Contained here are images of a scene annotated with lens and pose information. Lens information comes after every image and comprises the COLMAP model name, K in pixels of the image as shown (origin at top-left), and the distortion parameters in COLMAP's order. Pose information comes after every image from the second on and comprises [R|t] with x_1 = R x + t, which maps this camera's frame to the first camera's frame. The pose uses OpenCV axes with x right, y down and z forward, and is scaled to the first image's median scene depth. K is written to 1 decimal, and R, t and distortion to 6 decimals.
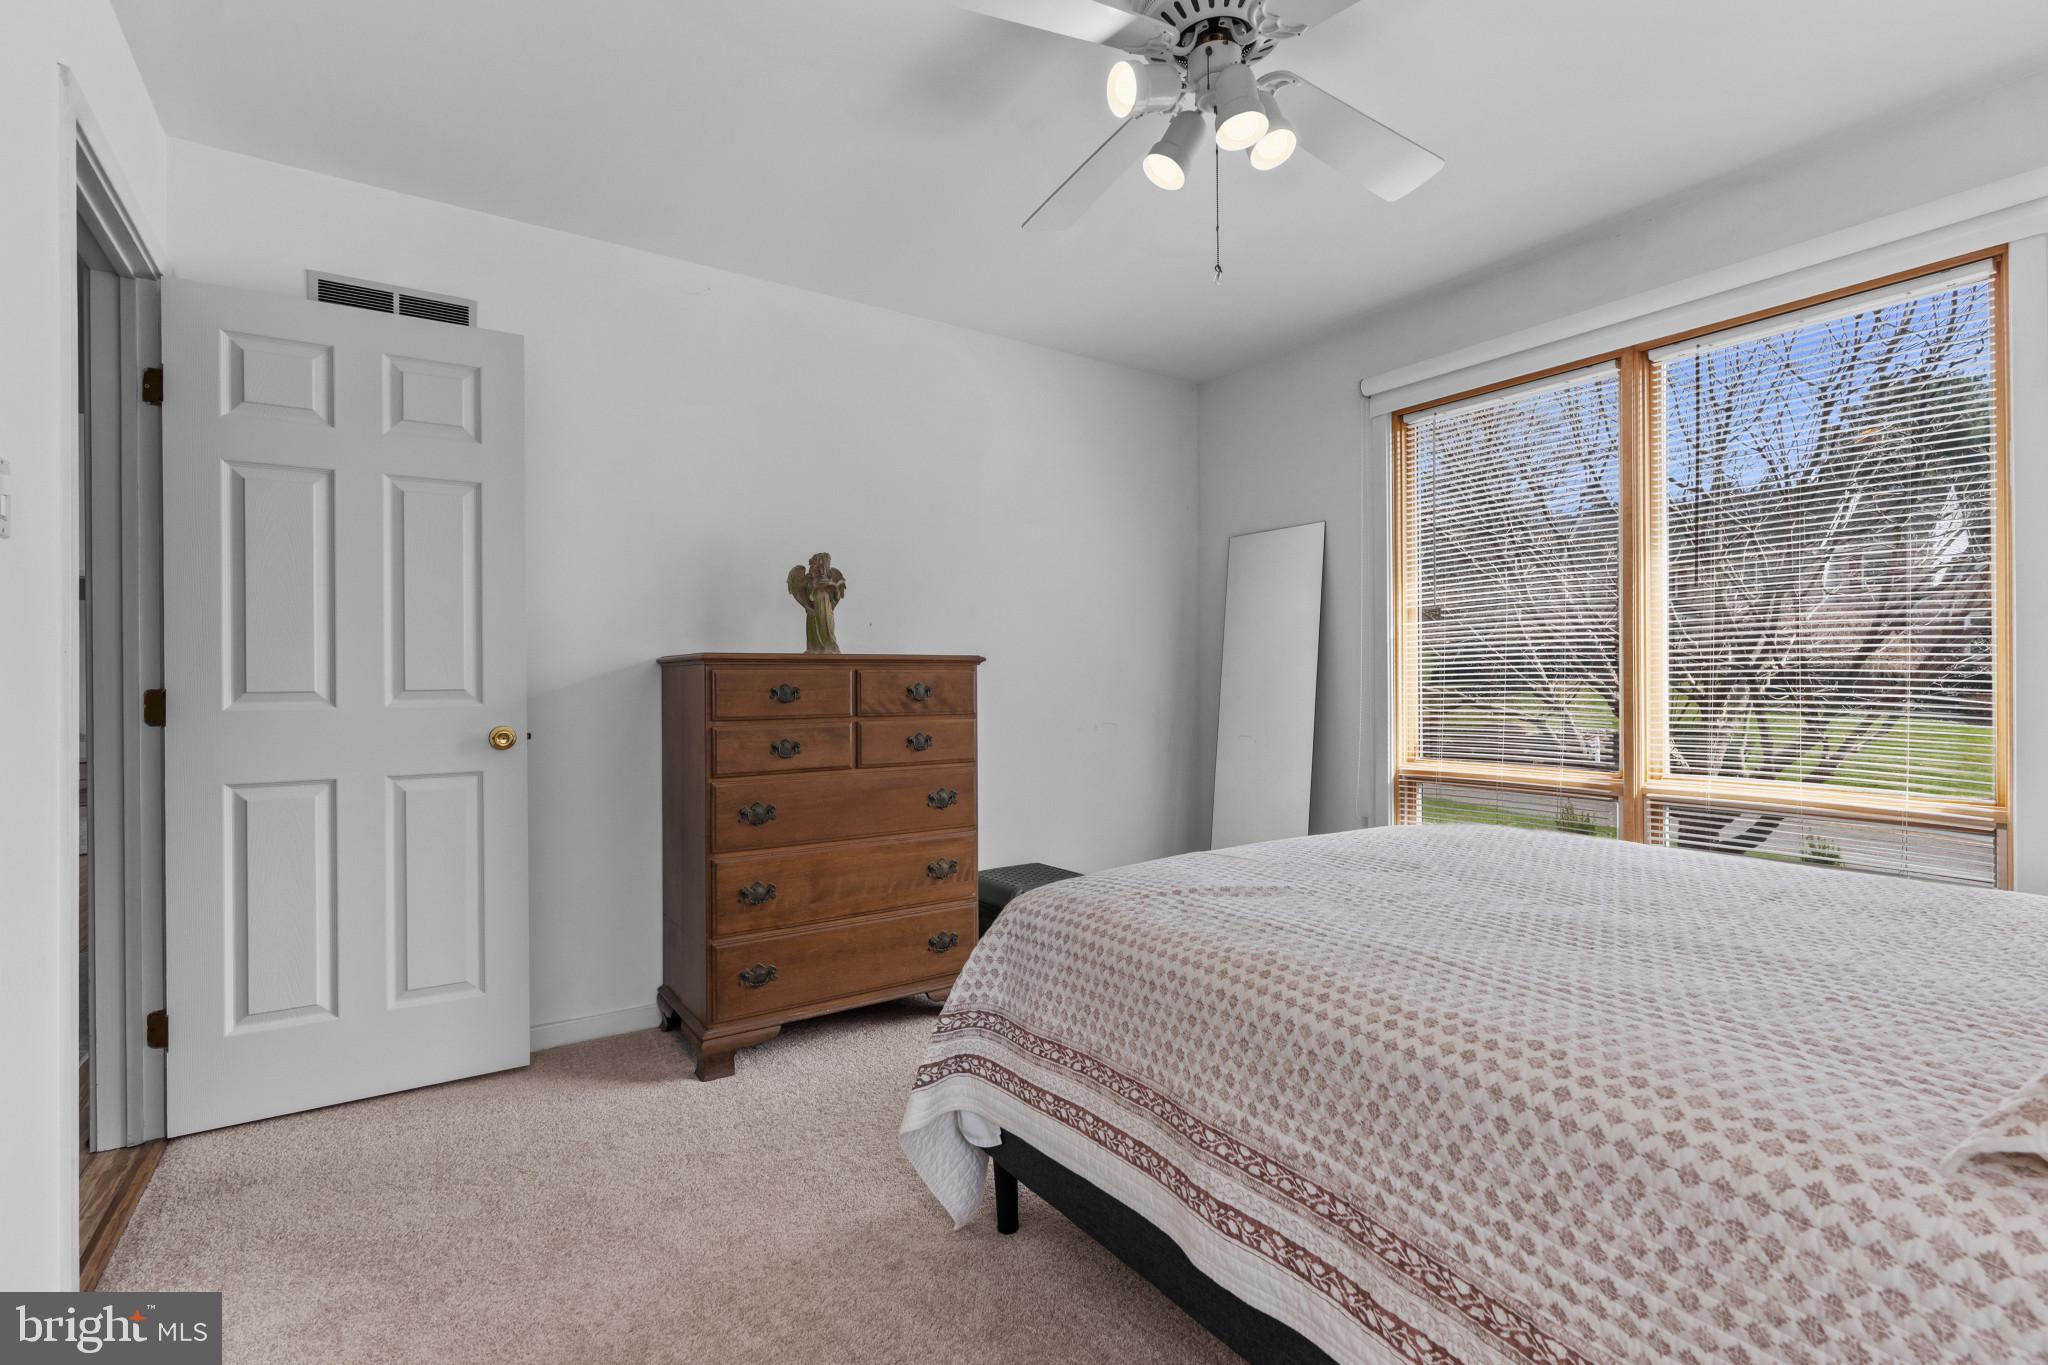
lens RADIAL K [[926.2, 0, 1025.4], [0, 926.2, 679.9], [0, 0, 1]] dist [-0.004154, 0.000773]
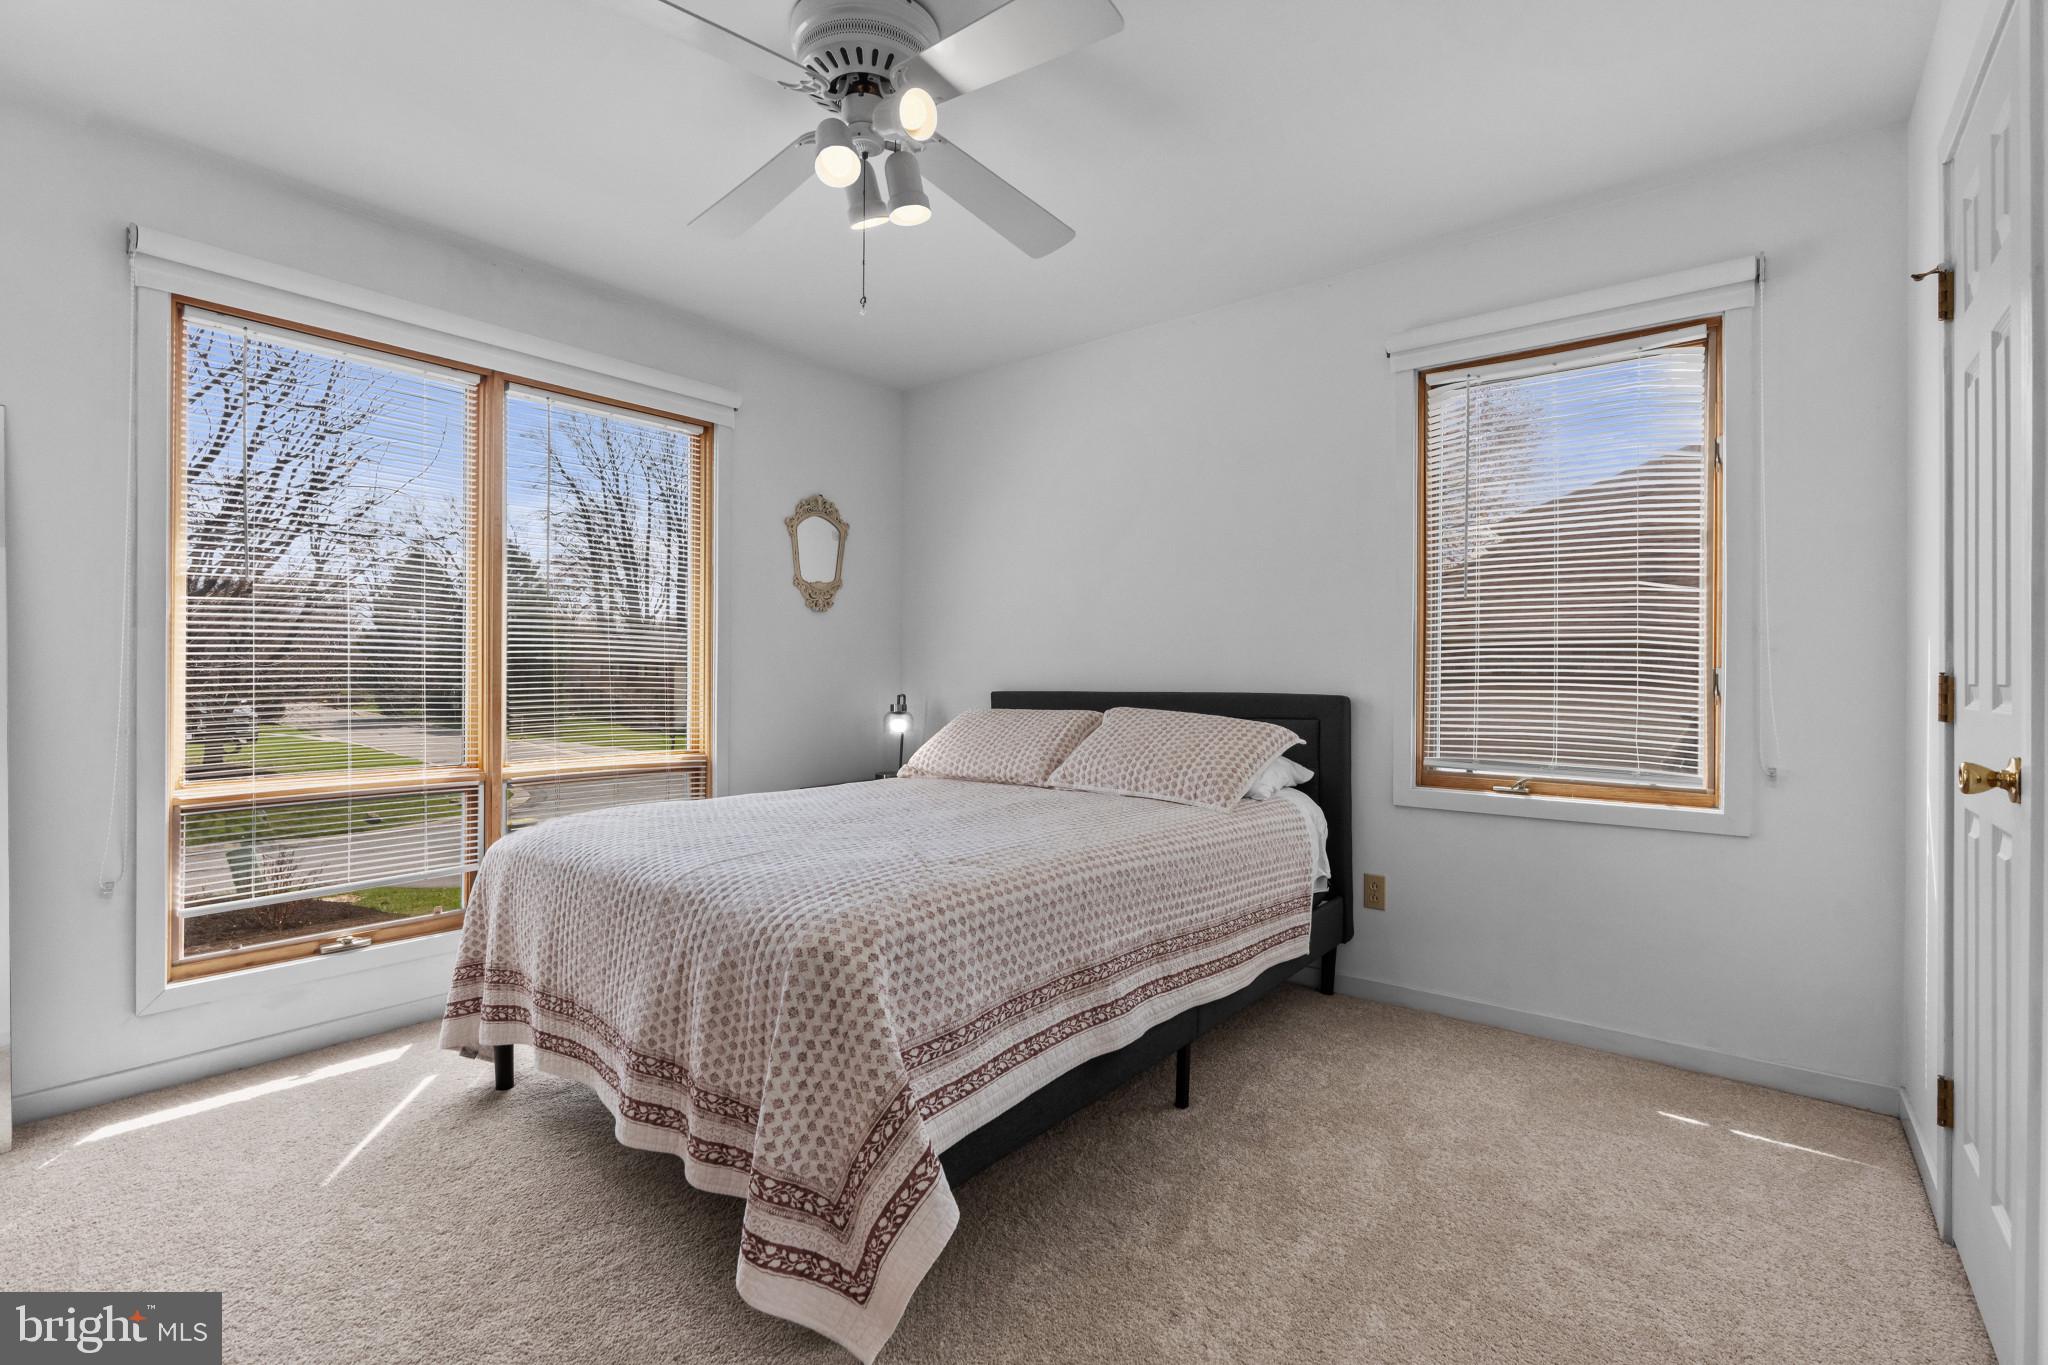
lens RADIAL K [[926.2, 0, 1025.4], [0, 926.2, 679.9], [0, 0, 1]] dist [-0.004154, 0.000773]
pose [[-0.298940, 0.009054, 0.954229, -1.064382], [-0.002863, 0.999942, -0.010384, 0.020840], [-0.954268, -0.005837, -0.298897, 1.360257]]
